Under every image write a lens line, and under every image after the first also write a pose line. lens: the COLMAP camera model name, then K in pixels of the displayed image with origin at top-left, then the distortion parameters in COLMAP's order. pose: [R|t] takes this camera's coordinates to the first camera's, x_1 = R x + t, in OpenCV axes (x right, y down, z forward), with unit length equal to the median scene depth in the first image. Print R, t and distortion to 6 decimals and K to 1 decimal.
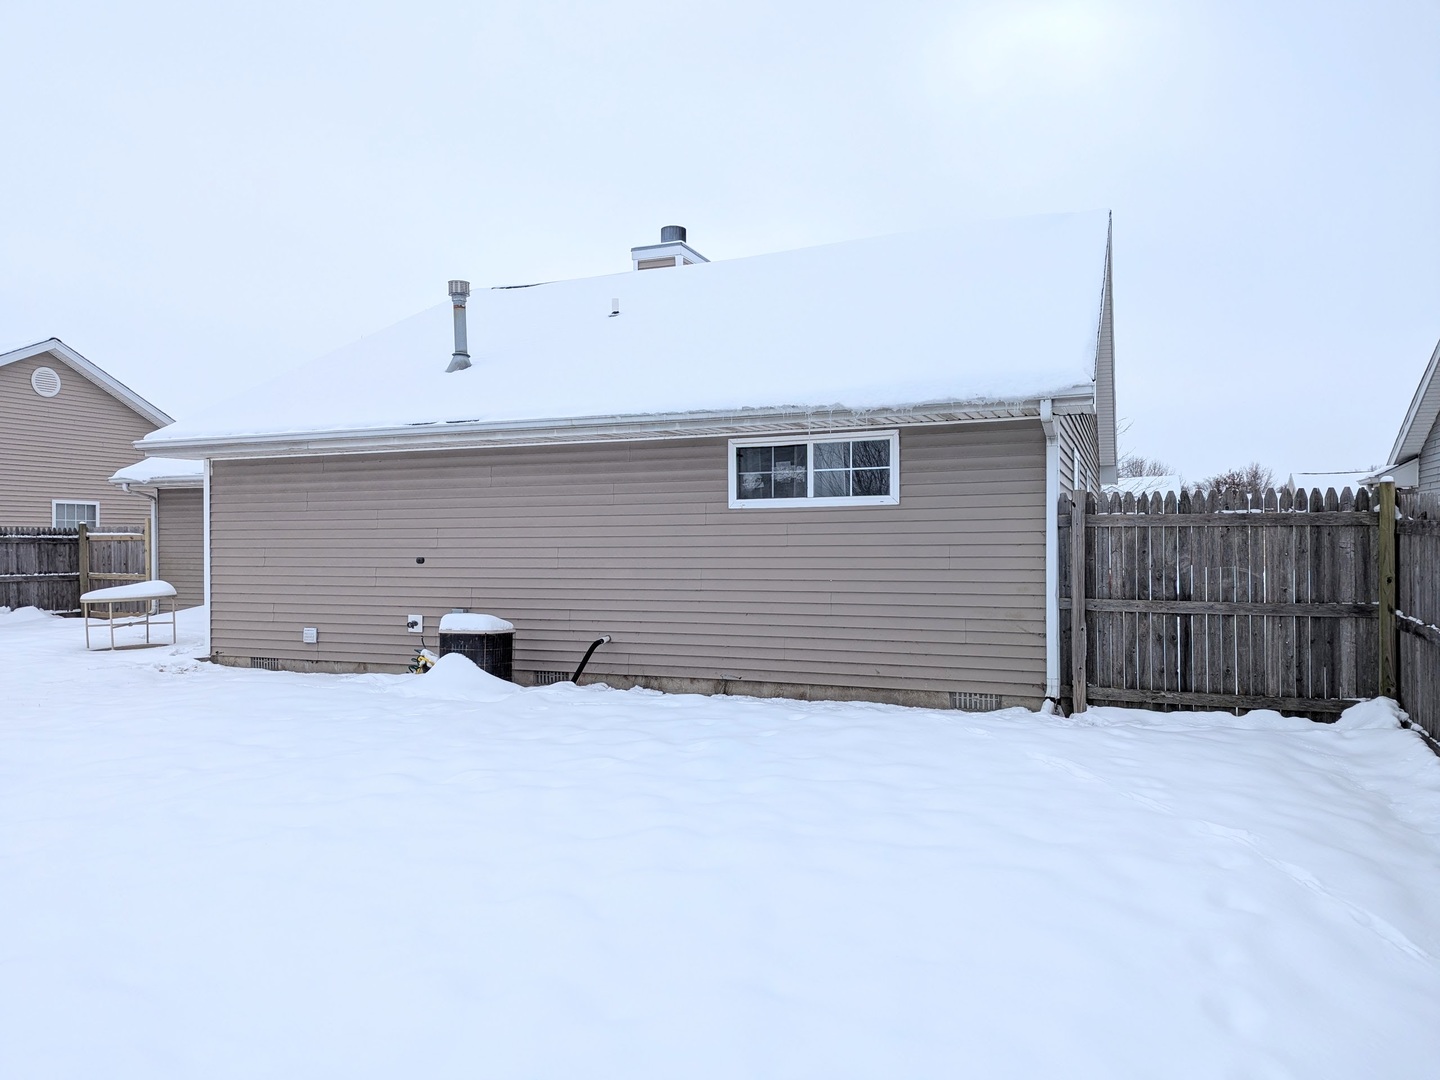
lens RADIAL K [[1004.3, 0, 704.3], [0, 1004.3, 554.8], [0, 0, 1]] dist [0.085826, -0.087771]
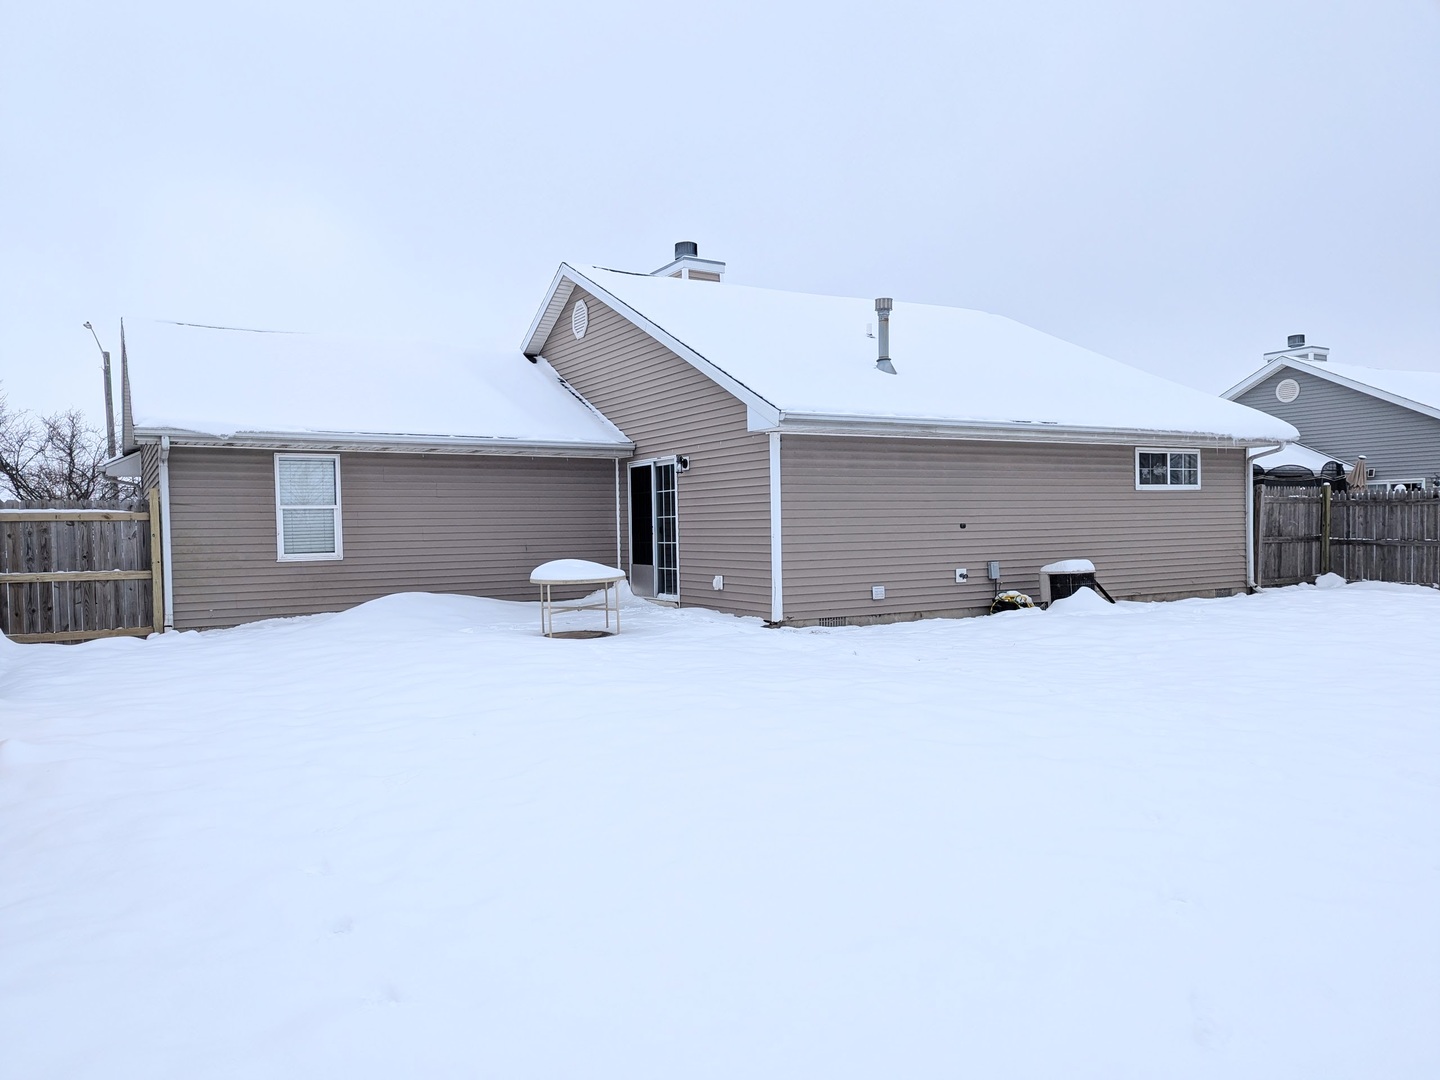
lens RADIAL K [[1004.3, 0, 704.3], [0, 1004.3, 554.8], [0, 0, 1]] dist [0.085826, -0.087771]
pose [[0.596234, -0.026249, 0.802382, -1.593742], [0.026415, 0.999566, 0.013071, 0.017995], [-0.802376, 0.013402, 0.596668, 0.532541]]
